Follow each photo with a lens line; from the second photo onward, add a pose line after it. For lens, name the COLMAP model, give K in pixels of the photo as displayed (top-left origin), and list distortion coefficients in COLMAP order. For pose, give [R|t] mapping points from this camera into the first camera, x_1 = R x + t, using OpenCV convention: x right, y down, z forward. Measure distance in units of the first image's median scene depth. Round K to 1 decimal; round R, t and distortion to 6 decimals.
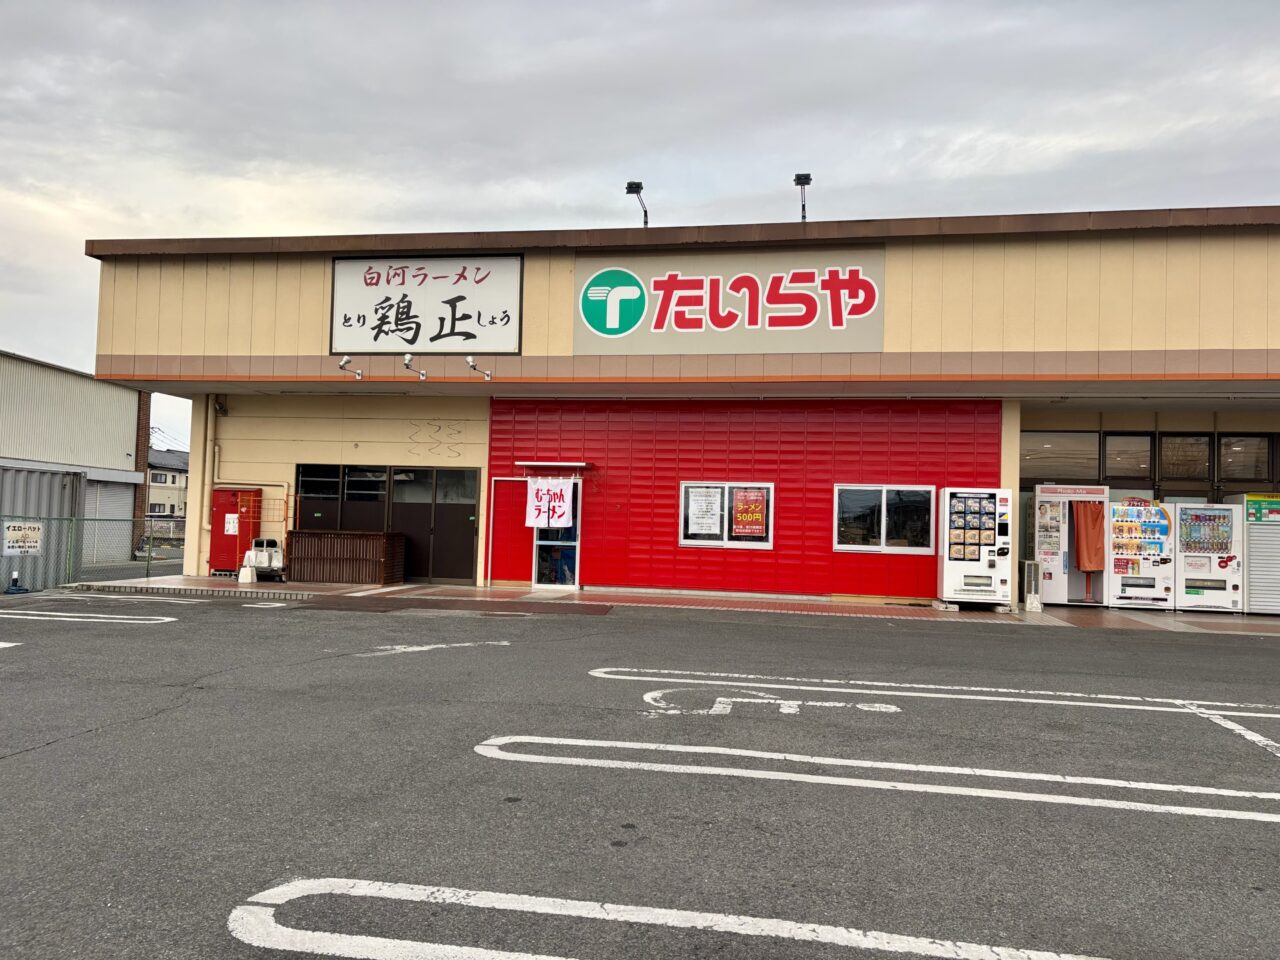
lens RADIAL K [[967.9, 0, 639.3], [0, 967.9, 475.1], [0, 0, 1]] dist [0.028804, -0.004441]
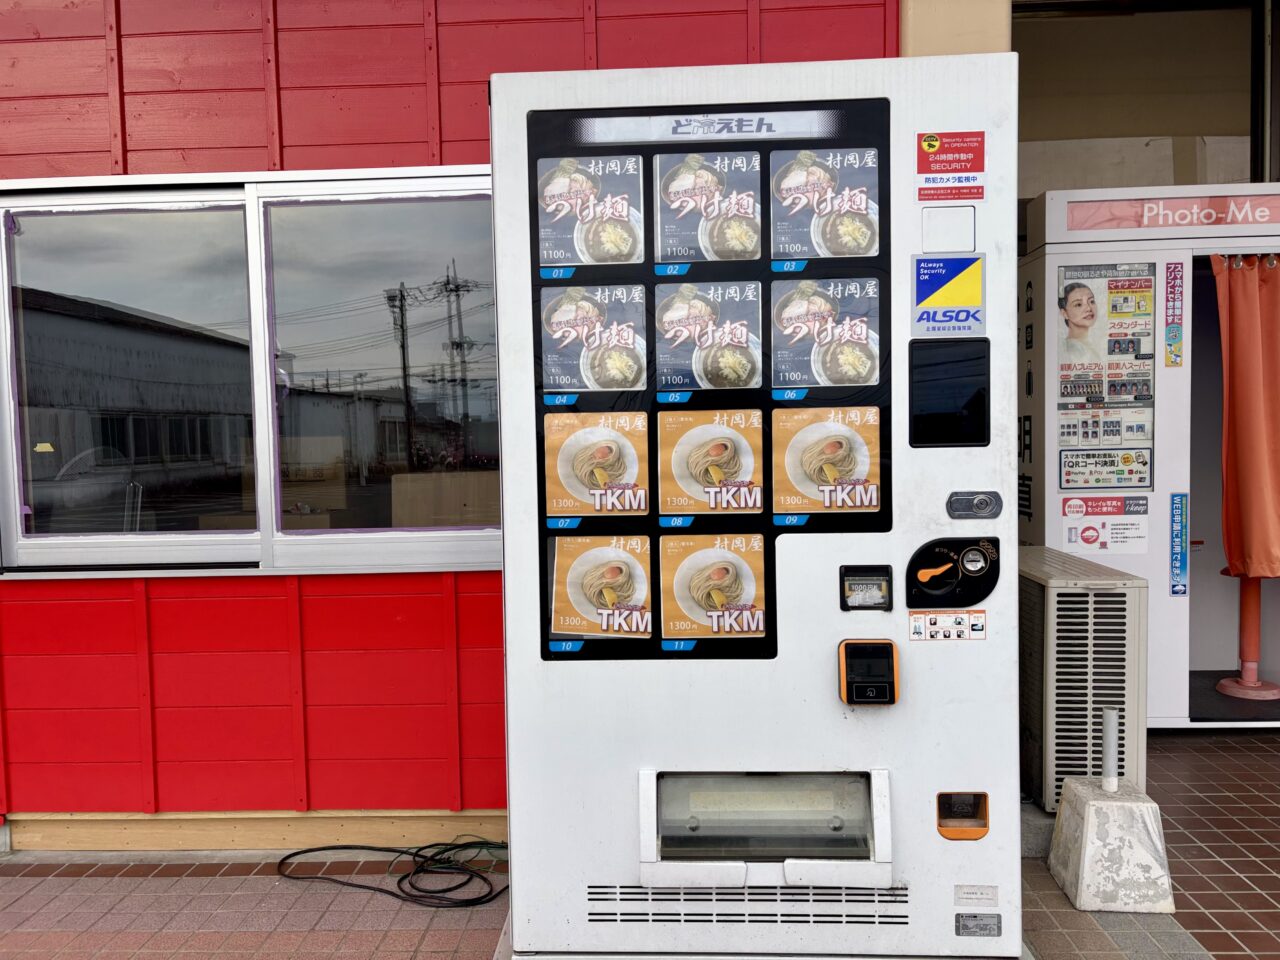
lens RADIAL K [[967.9, 0, 637.0], [0, 967.9, 480.5], [0, 0, 1]] dist [0.028804, -0.004441]
pose [[0.989992, -0.057862, 0.128714, 0.317480], [0.044459, 0.993513, 0.104671, 0.052051], [-0.133935, -0.097901, 0.986142, 0.879480]]
